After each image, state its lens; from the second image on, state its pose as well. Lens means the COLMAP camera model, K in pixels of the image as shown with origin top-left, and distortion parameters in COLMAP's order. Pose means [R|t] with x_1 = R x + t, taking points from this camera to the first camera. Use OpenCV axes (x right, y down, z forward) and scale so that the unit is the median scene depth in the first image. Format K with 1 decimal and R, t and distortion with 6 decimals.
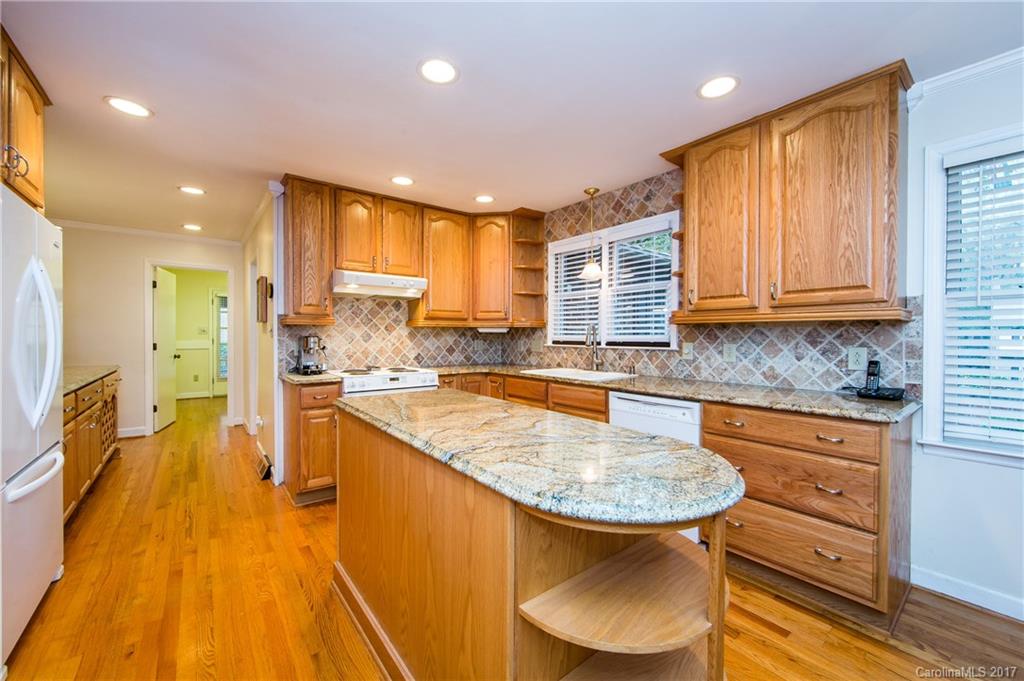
lens RADIAL K [[404.0, 0, 516.1], [0, 404.0, 339.6], [0, 0, 1]] dist [-0.002095, -0.000370]
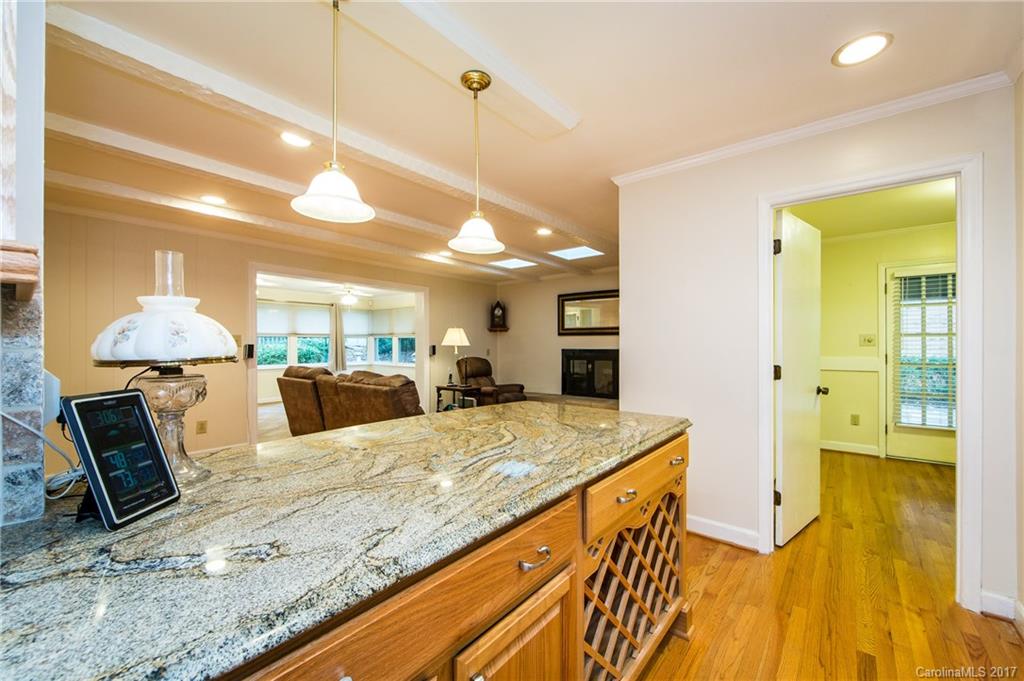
lens RADIAL K [[404.0, 0, 510.9], [0, 404.0, 344.9], [0, 0, 1]] dist [-0.002095, -0.000370]
pose [[0.205290, -0.006672, -0.978678, -0.145509], [-0.009065, 0.999921, -0.008718, -0.002630], [0.978659, 0.010662, 0.205214, 0.175668]]
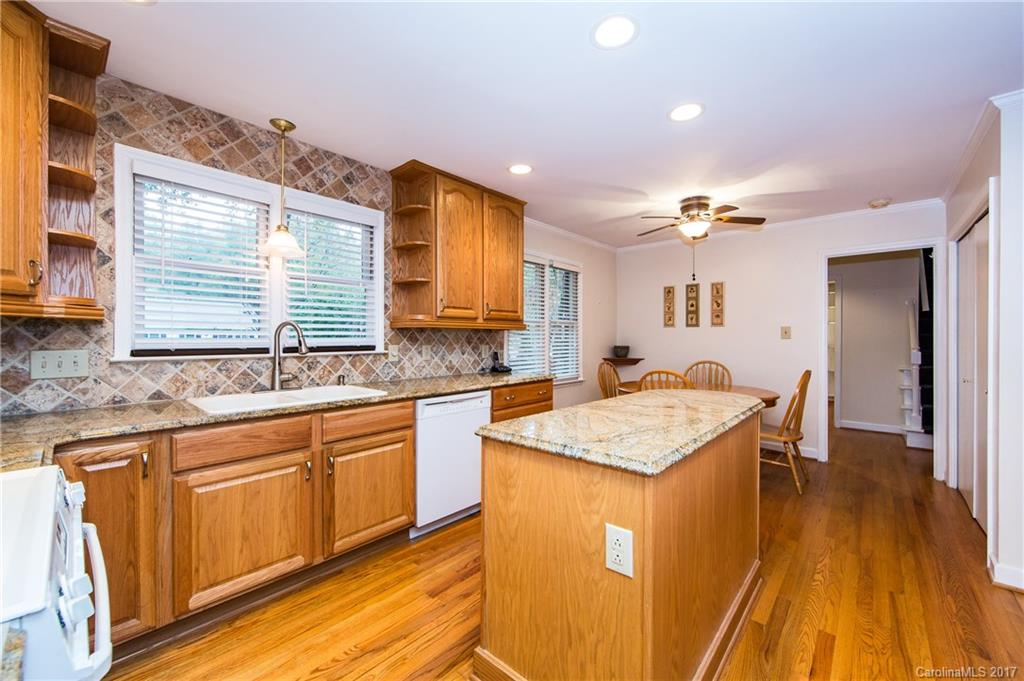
lens RADIAL K [[404.0, 0, 510.8], [0, 404.0, 339.0], [0, 0, 1]] dist [-0.002095, -0.000370]
pose [[-0.167884, -0.008722, 0.985768, -1.013323], [0.006628, 0.999928, 0.009976, -0.025992], [-0.985784, 0.008208, -0.167814, 1.375529]]
